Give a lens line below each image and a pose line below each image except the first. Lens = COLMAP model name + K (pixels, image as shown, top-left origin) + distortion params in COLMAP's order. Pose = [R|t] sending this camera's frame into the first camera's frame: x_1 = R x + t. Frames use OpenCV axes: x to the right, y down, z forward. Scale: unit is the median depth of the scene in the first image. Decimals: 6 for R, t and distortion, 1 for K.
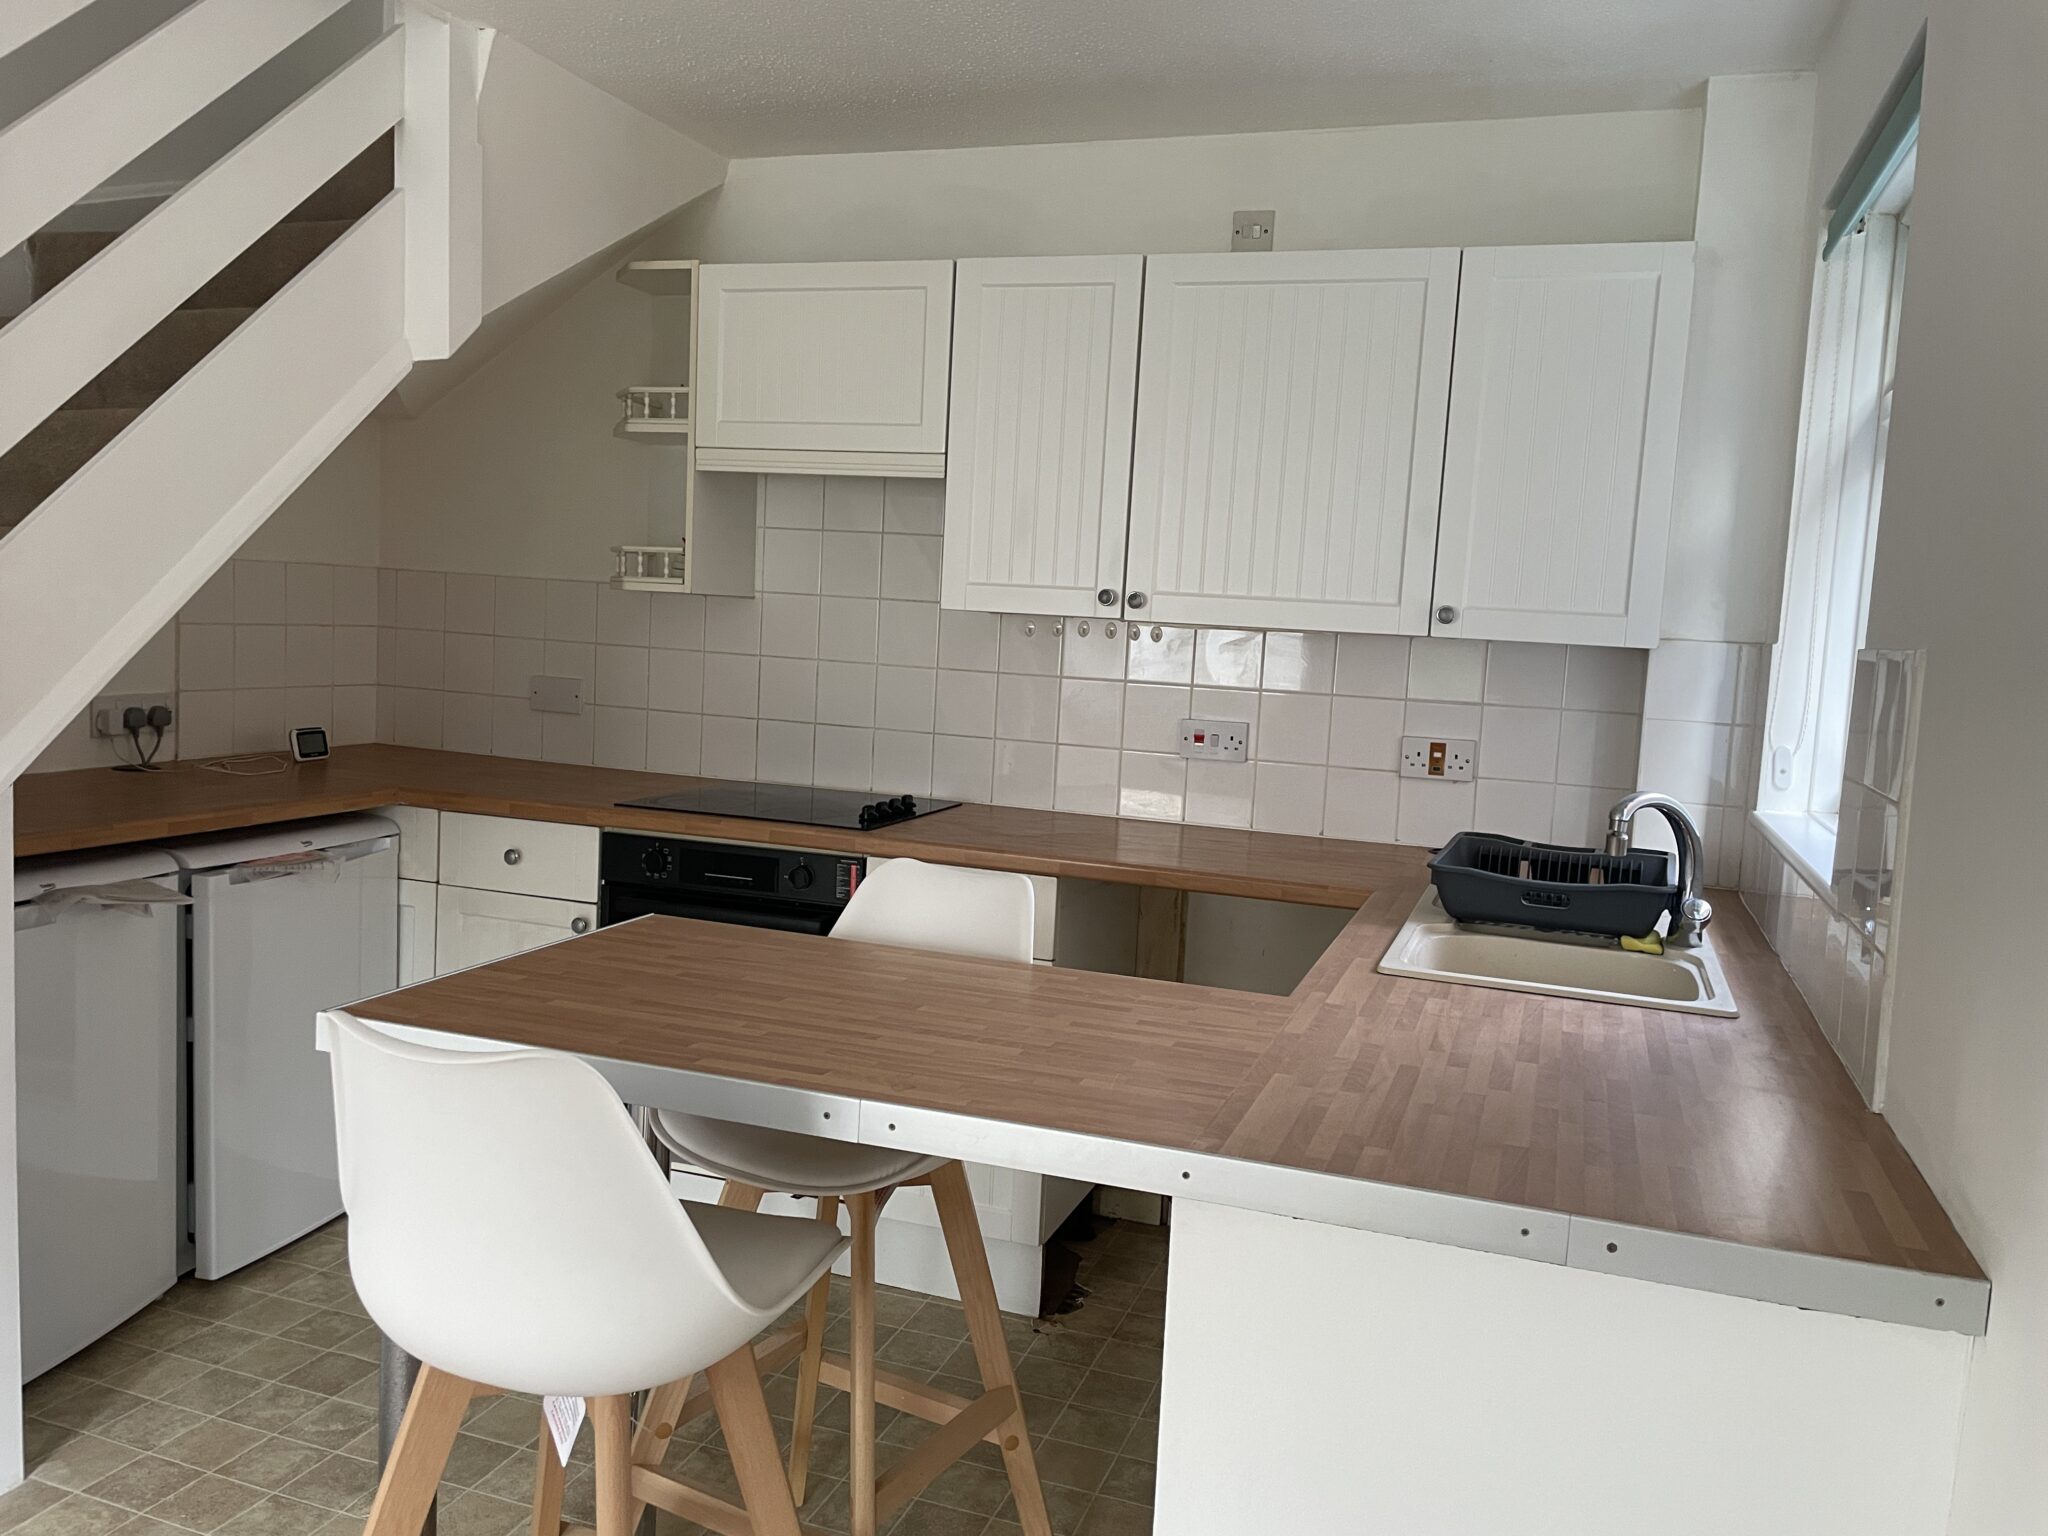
lens RADIAL K [[1559.5, 0, 1031.6], [0, 1559.5, 802.1], [0, 0, 1]] dist [0.106948, -0.159520]
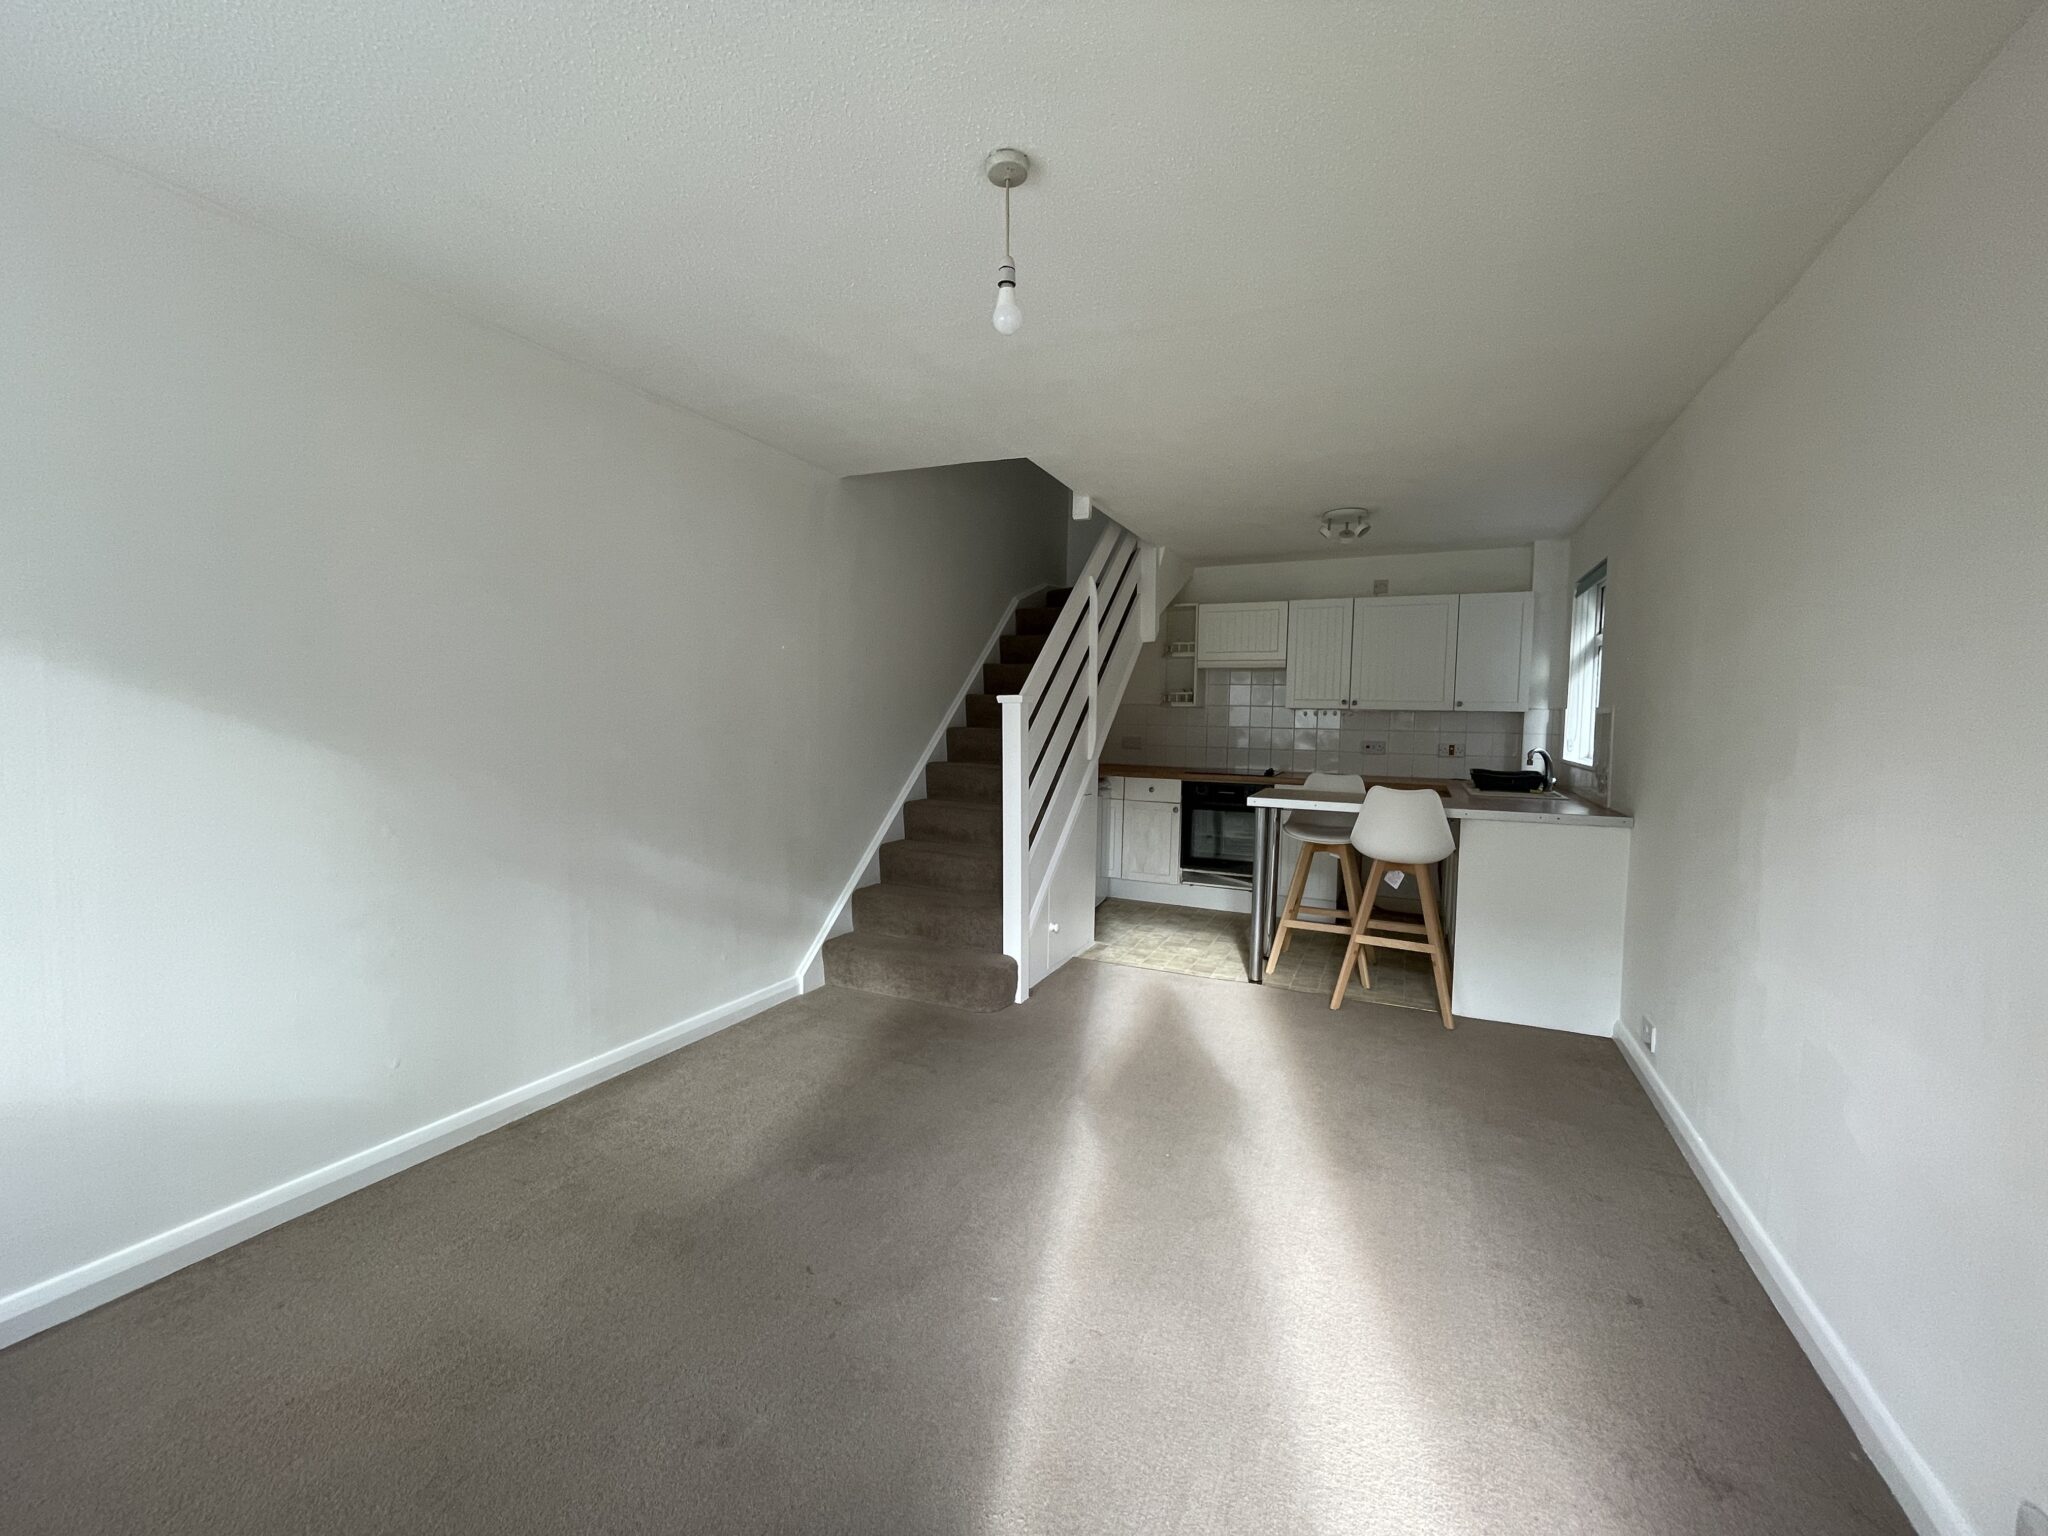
lens RADIAL K [[836.8, 0, 1022.9], [0, 836.8, 783.1], [0, 0, 1]] dist [0.000064, -0.000061]
pose [[0.994363, -0.027741, -0.102331, -0.463296], [0.023355, 0.998767, -0.043817, 0.099952], [0.103421, 0.041180, 0.993785, -0.813198]]
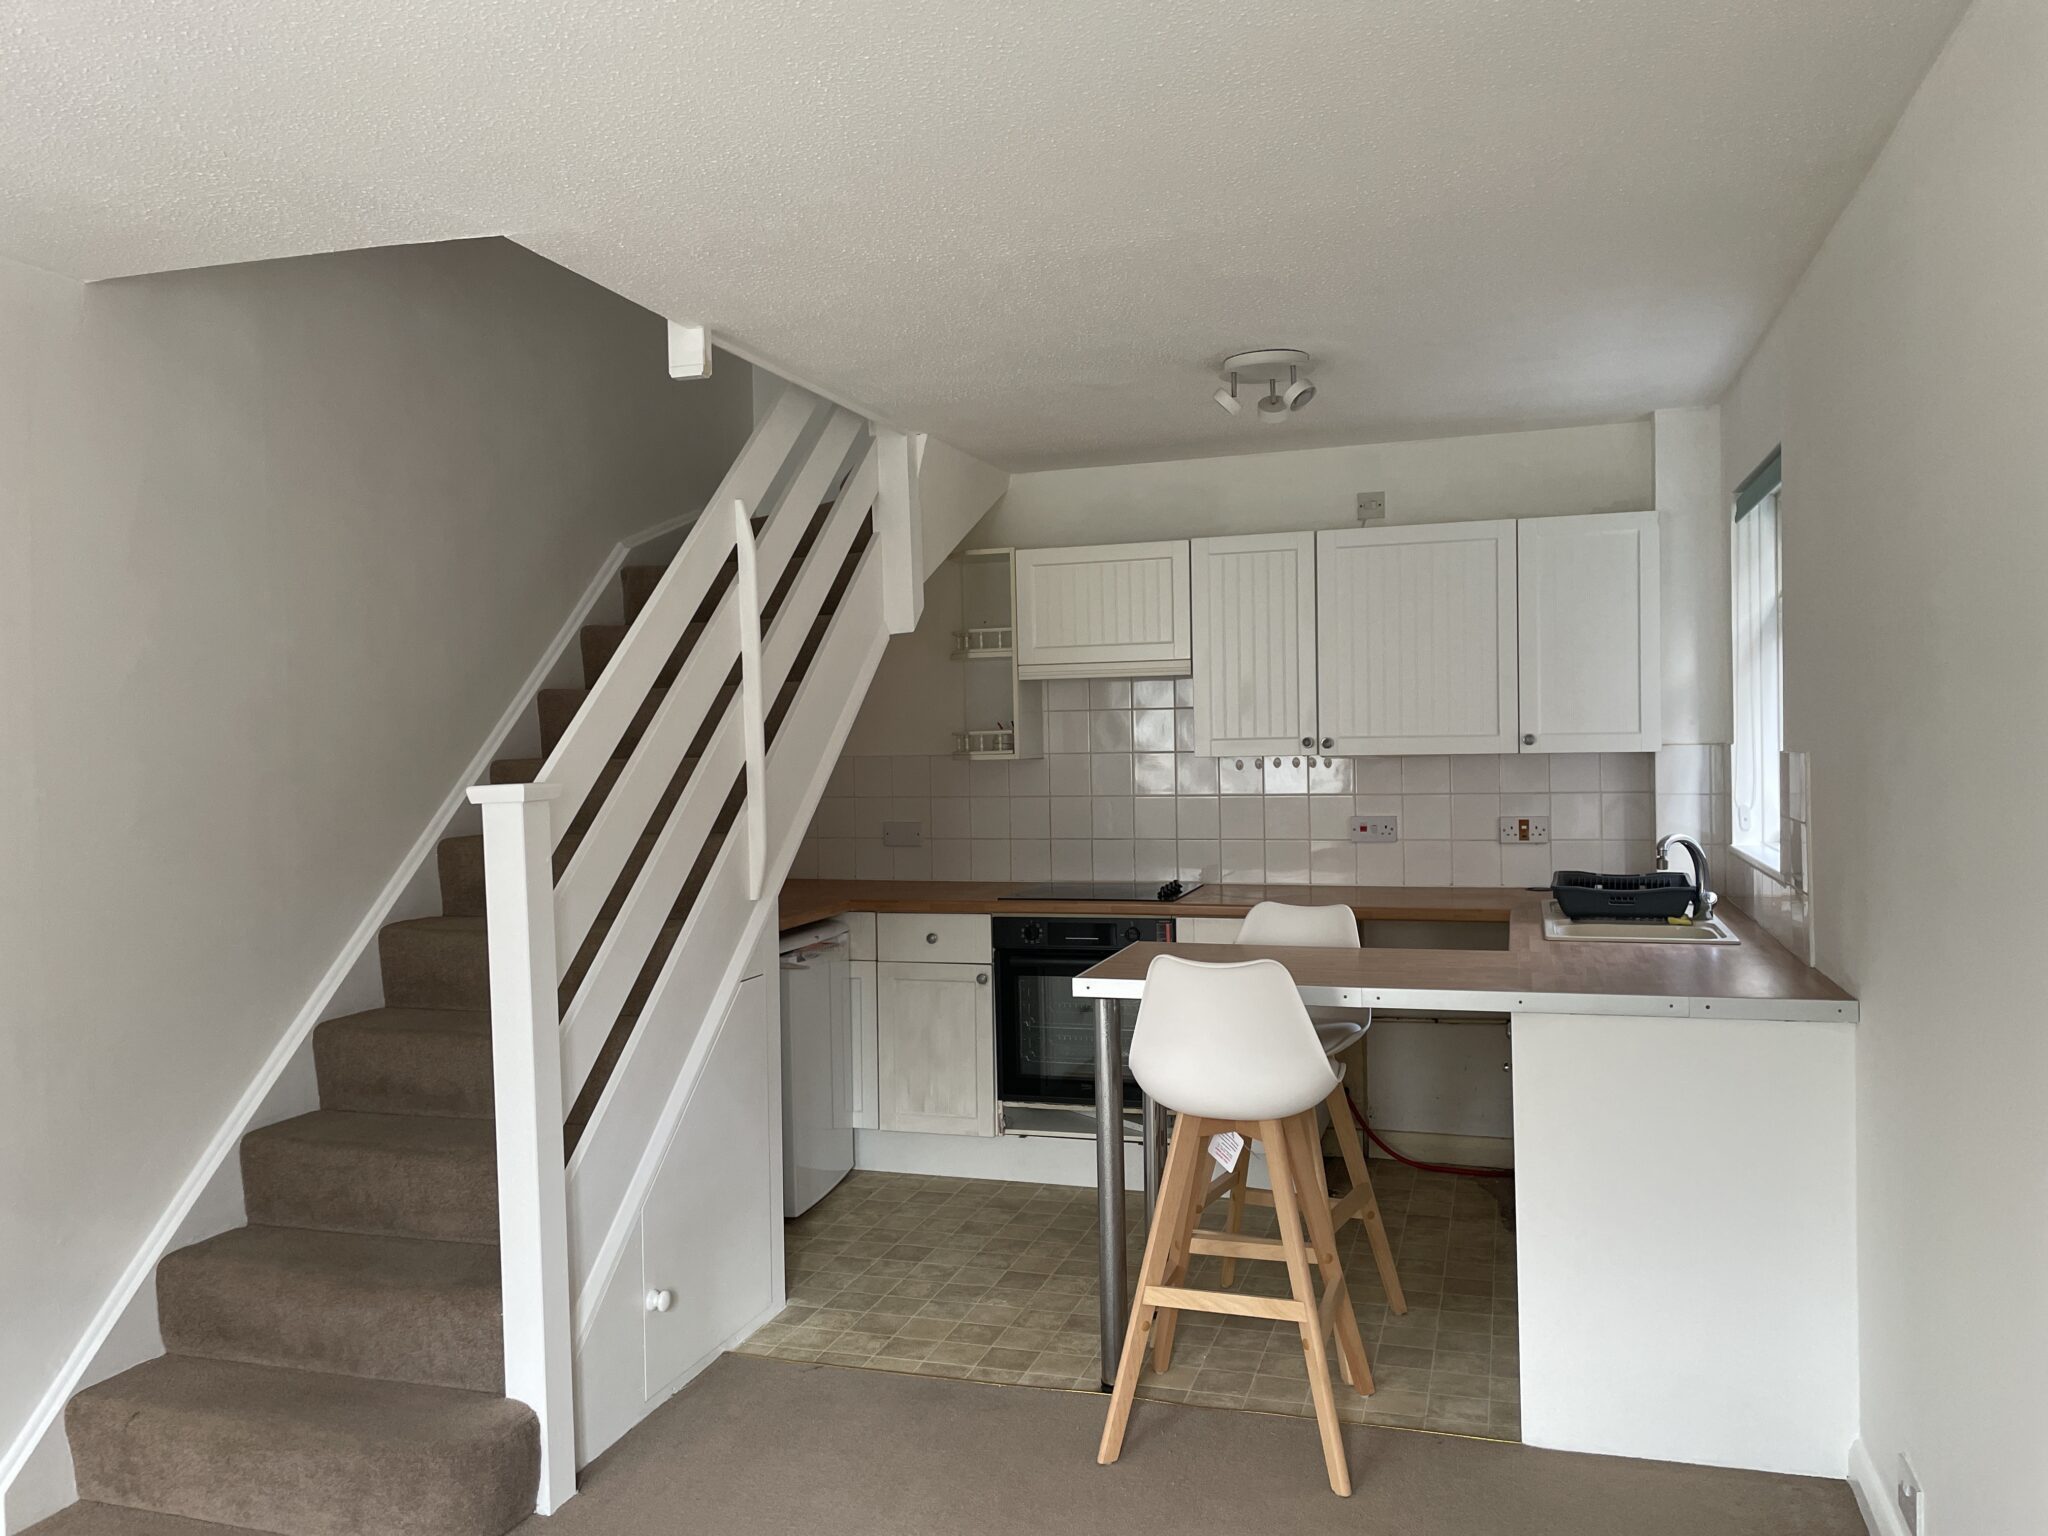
lens RADIAL K [[1559.5, 0, 1031.6], [0, 1559.5, 802.1], [0, 0, 1]] dist [0.106948, -0.159520]
pose [[0.996682, -0.075084, 0.031428, -0.301374], [0.077305, 0.994051, -0.076722, 0.029617], [-0.025480, 0.078897, 0.996557, -0.595202]]
